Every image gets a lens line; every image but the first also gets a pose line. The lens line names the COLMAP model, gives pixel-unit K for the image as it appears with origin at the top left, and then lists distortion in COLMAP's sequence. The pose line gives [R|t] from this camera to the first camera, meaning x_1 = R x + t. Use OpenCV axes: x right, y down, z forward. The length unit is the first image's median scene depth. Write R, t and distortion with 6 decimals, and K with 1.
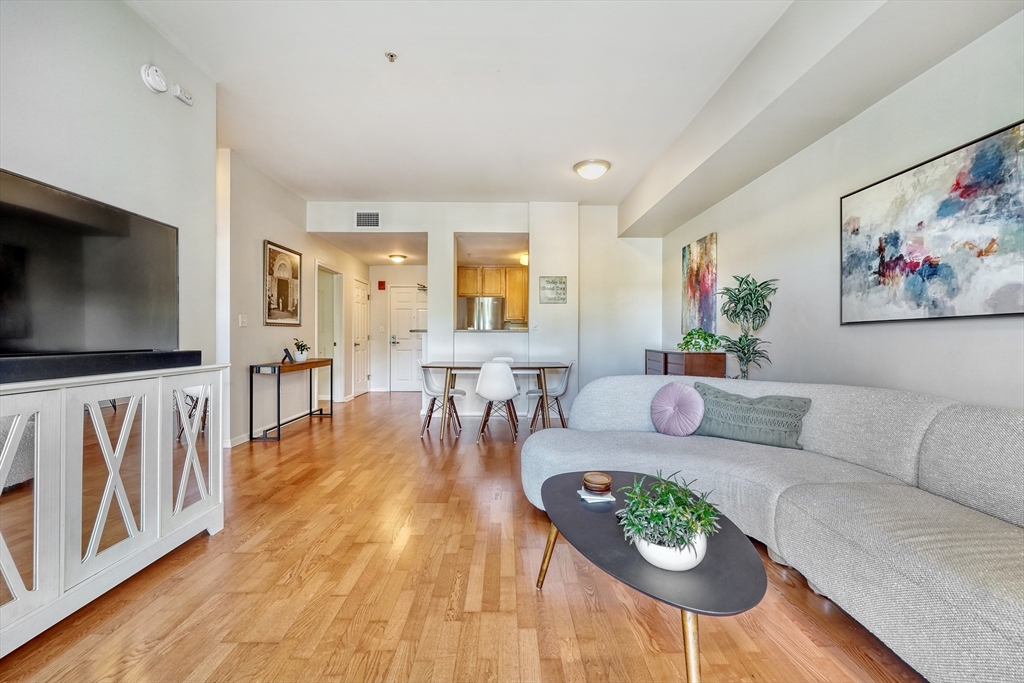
lens RADIAL K [[437.2, 0, 518.3], [0, 437.2, 338.1], [0, 0, 1]] dist [-0.022939, 0.009363]
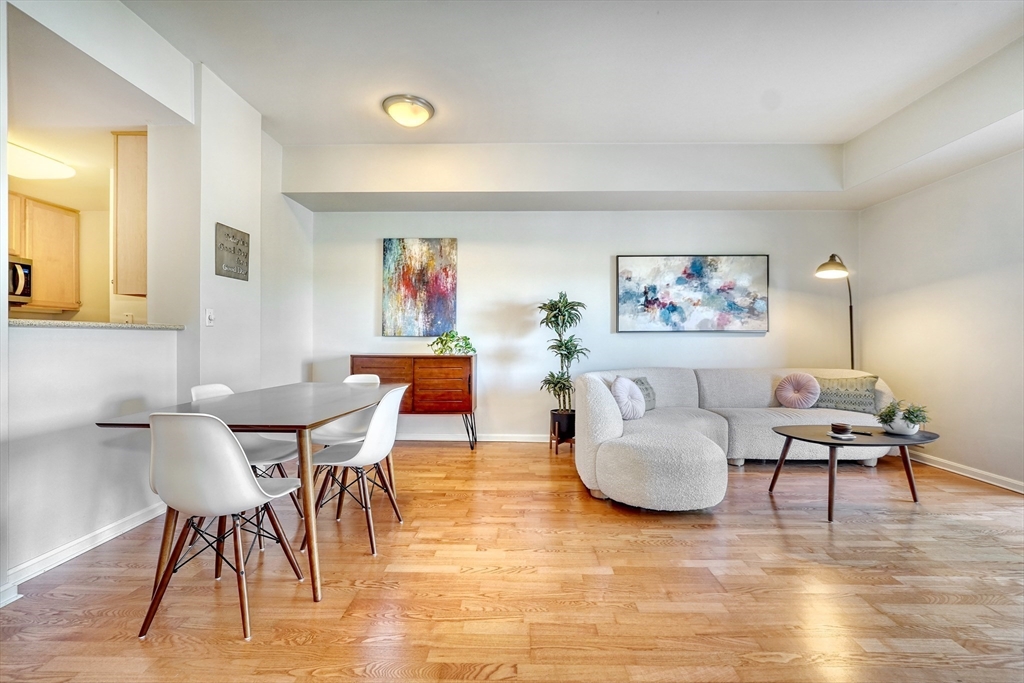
lens RADIAL K [[429.2, 0, 515.6], [0, 429.2, 341.0], [0, 0, 1]] dist [-0.003807, -0.000038]
pose [[0.040712, -0.008129, 0.999138, -1.035462], [0.000254, 0.999967, 0.008126, -0.012186], [-0.999171, -0.000077, 0.040713, 1.487978]]
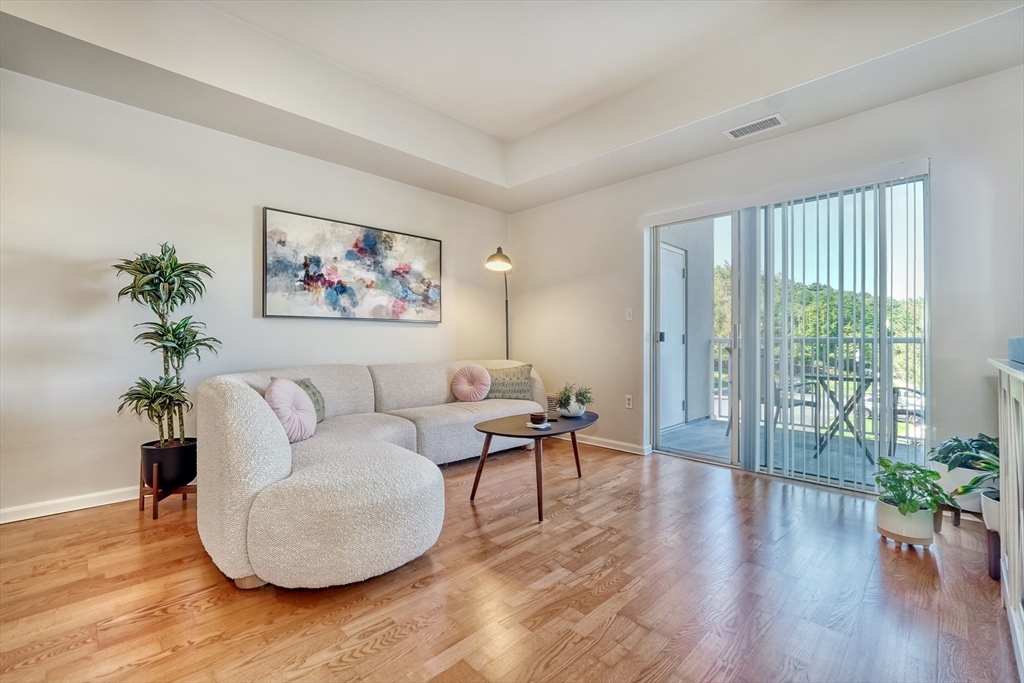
lens RADIAL K [[439.8, 0, 508.3], [0, 439.8, 340.4], [0, 0, 1]] dist [-0.024115, 0.010985]
pose [[-0.680134, -0.002517, 0.733084, -0.628675], [-0.003555, 0.999994, 0.000134, 0.033875], [-0.733079, -0.002515, -0.680138, 1.480318]]
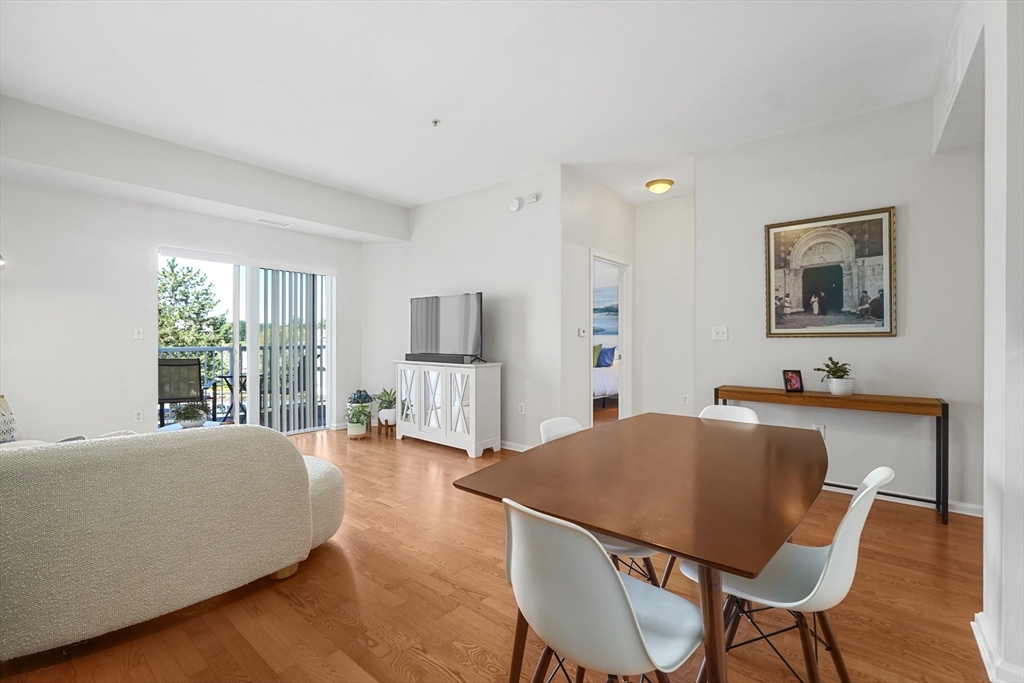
lens RADIAL K [[439.8, 0, 508.3], [0, 439.8, 340.4], [0, 0, 1]] dist [-0.024115, 0.010985]
pose [[-0.659996, 0.000207, -0.751269, 0.562221], [-0.004414, 0.999982, 0.004153, -0.048295], [0.751256, 0.006057, -0.659983, 2.238227]]
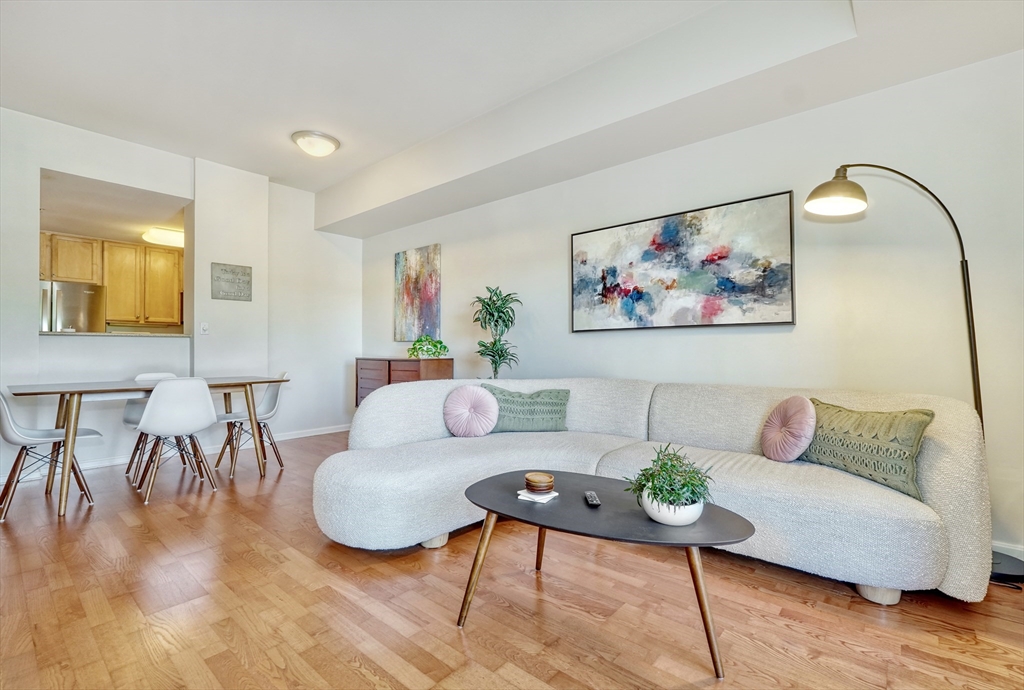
lens RADIAL K [[450.3, 0, 529.7], [0, 450.3, 346.7], [0, 0, 1]] dist [-0.011764, 0.000006]
pose [[0.653253, 0.001099, 0.757139, -0.406960], [0.005644, 0.999964, -0.006320, 0.023079], [-0.757119, 0.008402, 0.653223, 0.240087]]
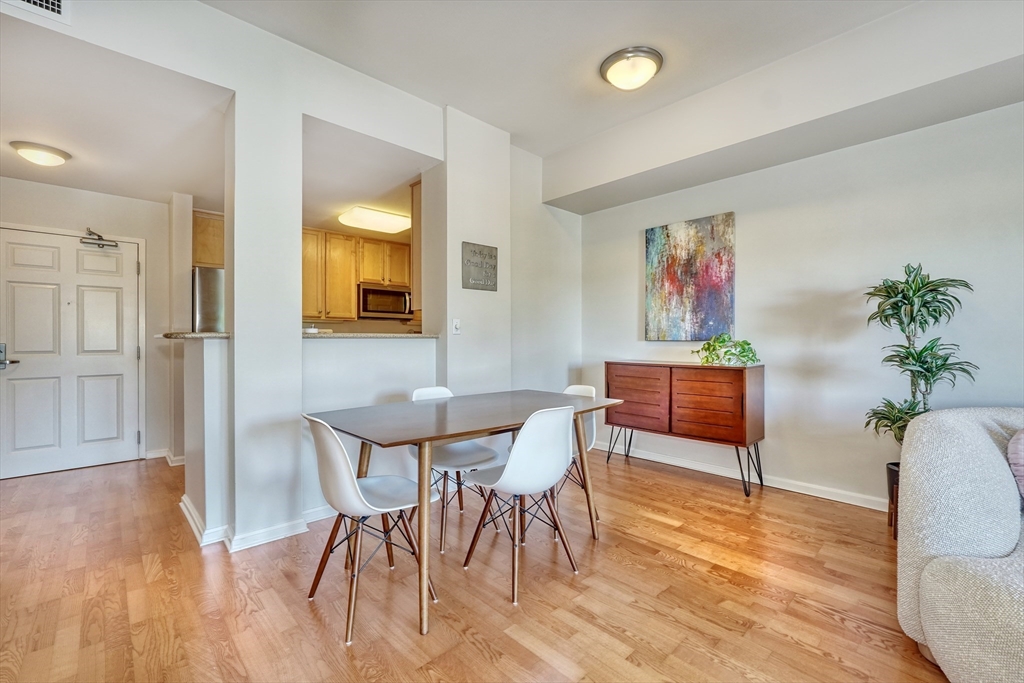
lens RADIAL K [[437.2, 0, 518.3], [0, 437.2, 338.1], [0, 0, 1]] dist [-0.022939, 0.009363]
pose [[0.735406, -0.002016, 0.677624, -0.676171], [0.006631, 0.999969, -0.004221, -0.024608], [-0.677594, 0.007598, 0.735397, 1.249599]]
